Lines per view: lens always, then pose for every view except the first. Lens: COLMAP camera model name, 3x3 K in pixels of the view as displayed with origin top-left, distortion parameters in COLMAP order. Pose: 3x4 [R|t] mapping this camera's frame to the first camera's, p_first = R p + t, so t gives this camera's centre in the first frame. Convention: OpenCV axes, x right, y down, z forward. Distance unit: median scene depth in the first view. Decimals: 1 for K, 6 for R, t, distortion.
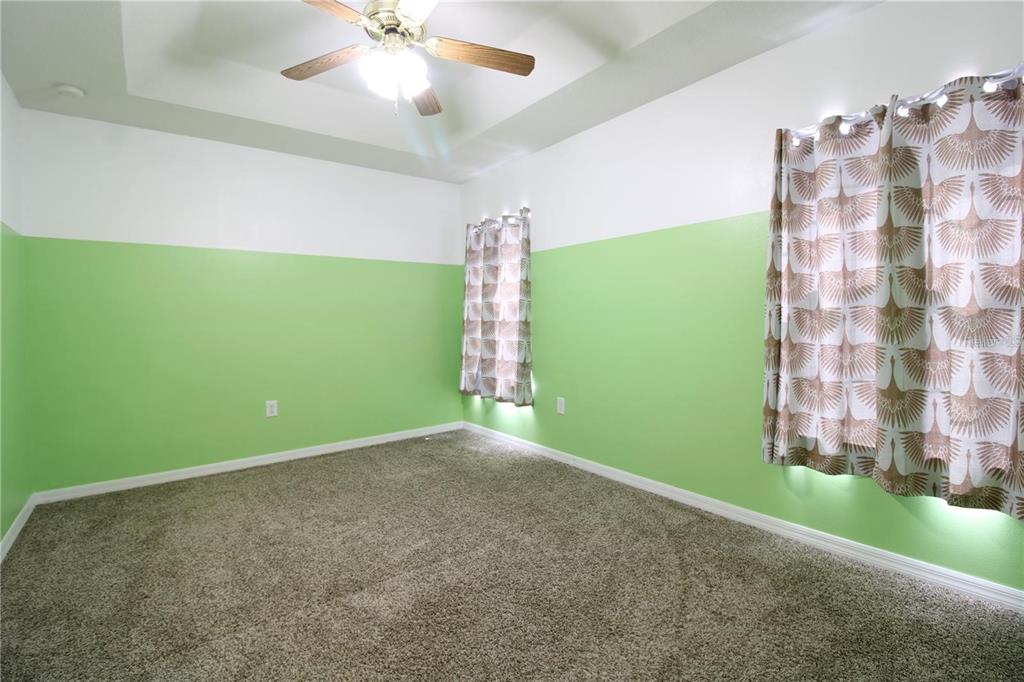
lens RADIAL K [[476.0, 0, 516.7], [0, 476.0, 326.3], [0, 0, 1]] dist [0.000906, -0.013598]
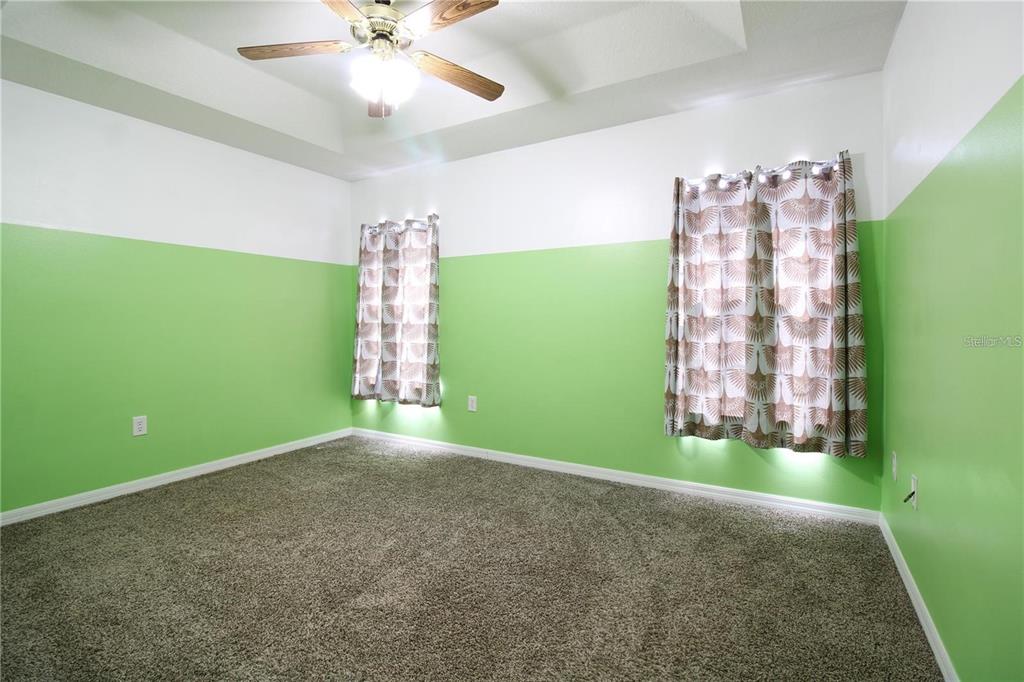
lens RADIAL K [[476.0, 0, 516.7], [0, 476.0, 326.3], [0, 0, 1]] dist [0.000906, -0.013598]
pose [[0.927924, 0.006137, 0.372719, -0.342154], [-0.003027, 0.999956, -0.008929, 0.004621], [-0.372757, 0.007157, 0.927901, -0.041347]]
